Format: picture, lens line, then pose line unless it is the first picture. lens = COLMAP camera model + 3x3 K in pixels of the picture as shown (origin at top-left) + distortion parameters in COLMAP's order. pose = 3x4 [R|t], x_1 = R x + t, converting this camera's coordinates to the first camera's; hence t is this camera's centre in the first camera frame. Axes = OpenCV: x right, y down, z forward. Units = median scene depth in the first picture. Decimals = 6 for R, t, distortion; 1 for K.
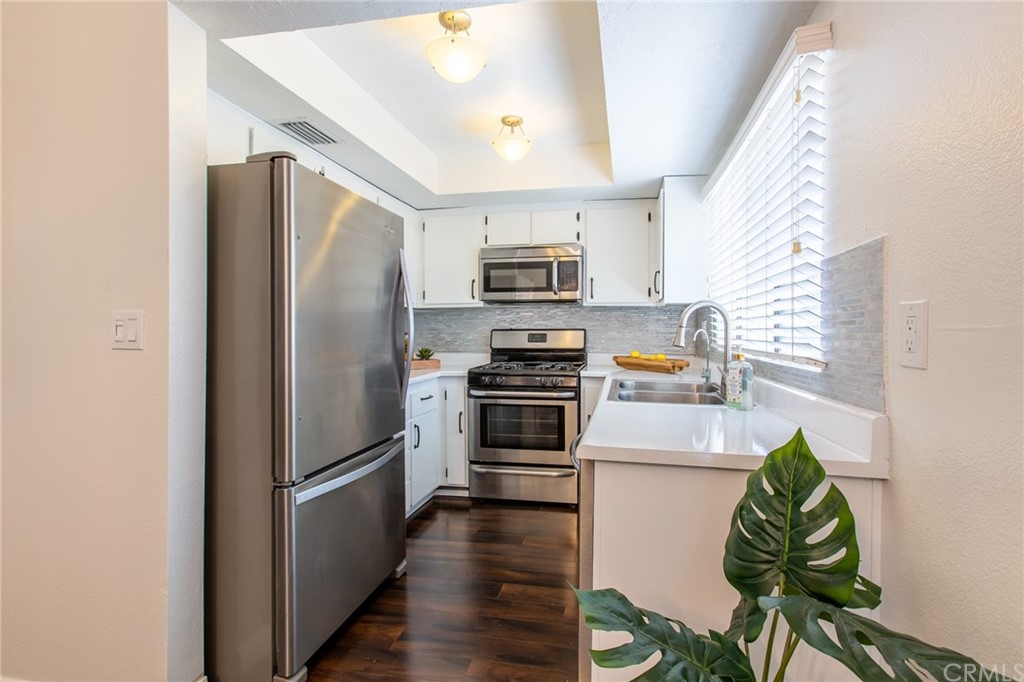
lens RADIAL K [[460.2, 0, 525.4], [0, 460.2, 343.2], [0, 0, 1]] dist [0.002964, -0.000830]
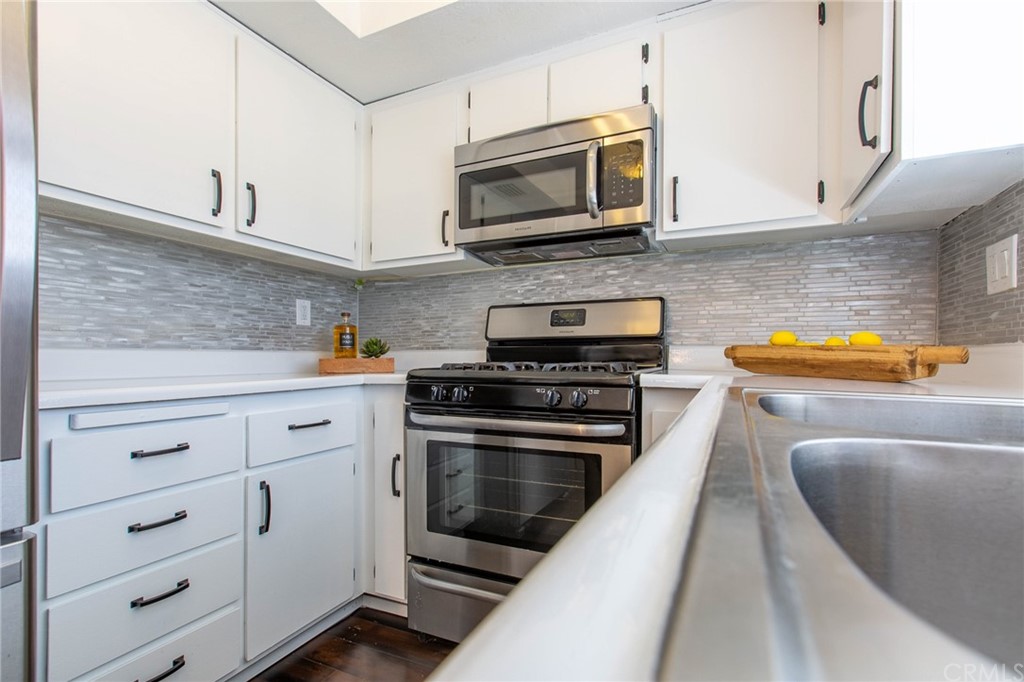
lens RADIAL K [[460.2, 0, 496.8], [0, 460.2, 364.5], [0, 0, 1]] dist [0.002964, -0.000830]
pose [[0.964729, 0.001638, -0.263241, 0.093945], [-0.002523, 0.999992, -0.003026, 0.048260], [0.263234, 0.003584, 0.964725, 0.510240]]
